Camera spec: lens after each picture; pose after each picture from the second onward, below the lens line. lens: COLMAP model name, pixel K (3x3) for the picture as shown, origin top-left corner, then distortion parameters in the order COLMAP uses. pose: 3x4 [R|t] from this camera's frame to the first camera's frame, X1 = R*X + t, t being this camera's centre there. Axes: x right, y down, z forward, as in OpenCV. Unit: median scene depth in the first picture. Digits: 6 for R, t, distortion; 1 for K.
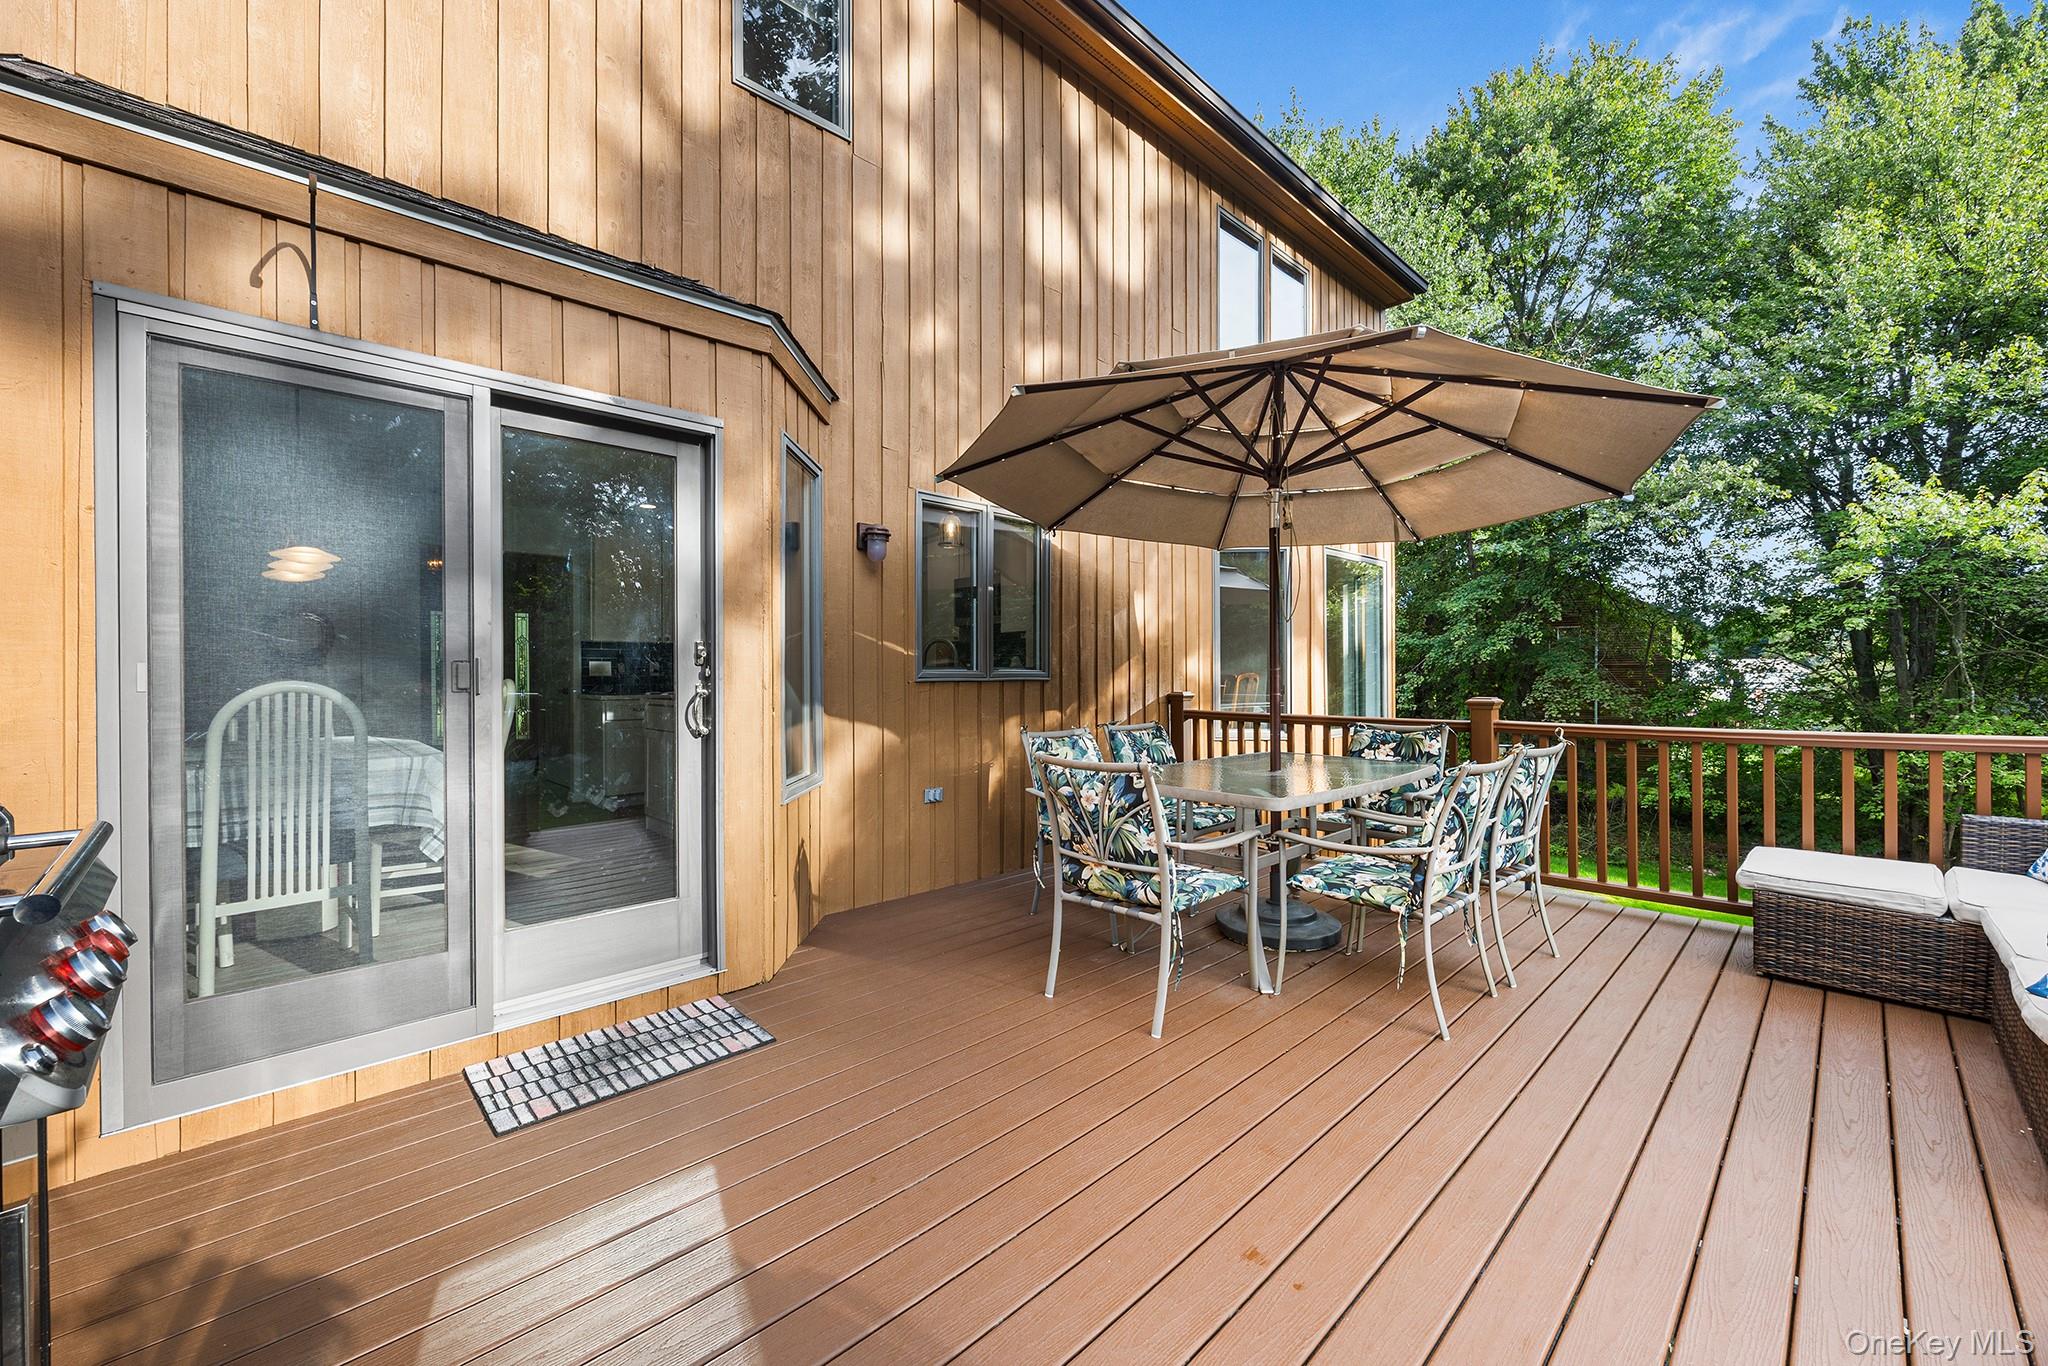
lens RADIAL K [[795.8, 0, 1026.6], [0, 795.8, 682.6], [0, 0, 1]] dist [-0.003233, 0.000159]
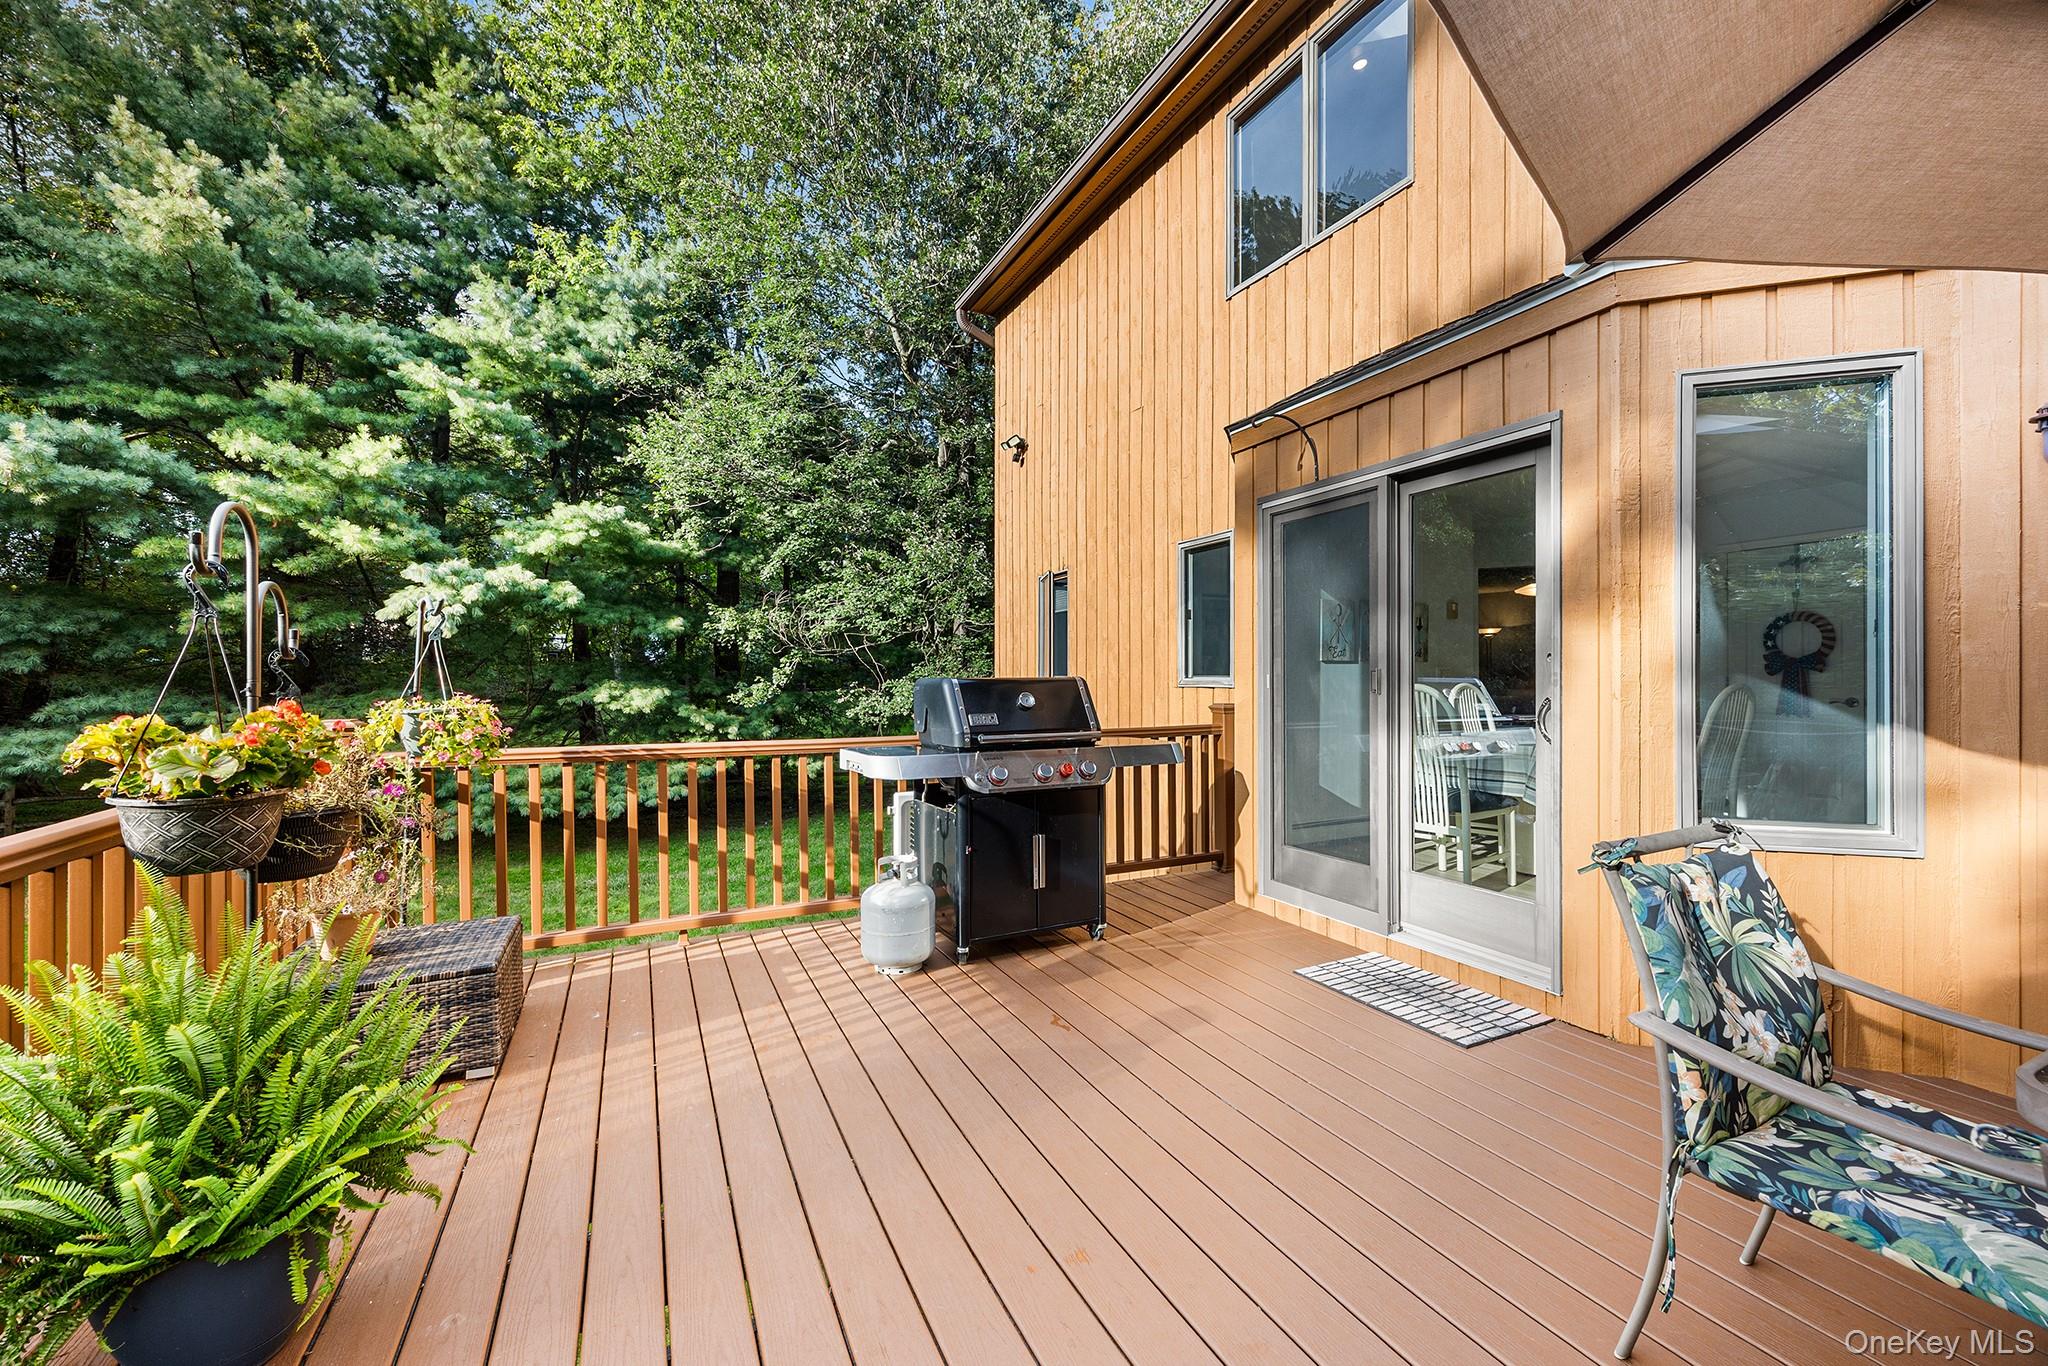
lens RADIAL K [[795.8, 0, 1026.6], [0, 795.8, 682.6], [0, 0, 1]] dist [-0.003233, 0.000159]
pose [[-0.304316, 0.009257, -0.952526, 0.851183], [-0.003508, 0.999935, 0.010839, -0.019214], [0.952565, 0.006640, -0.304264, 0.824229]]
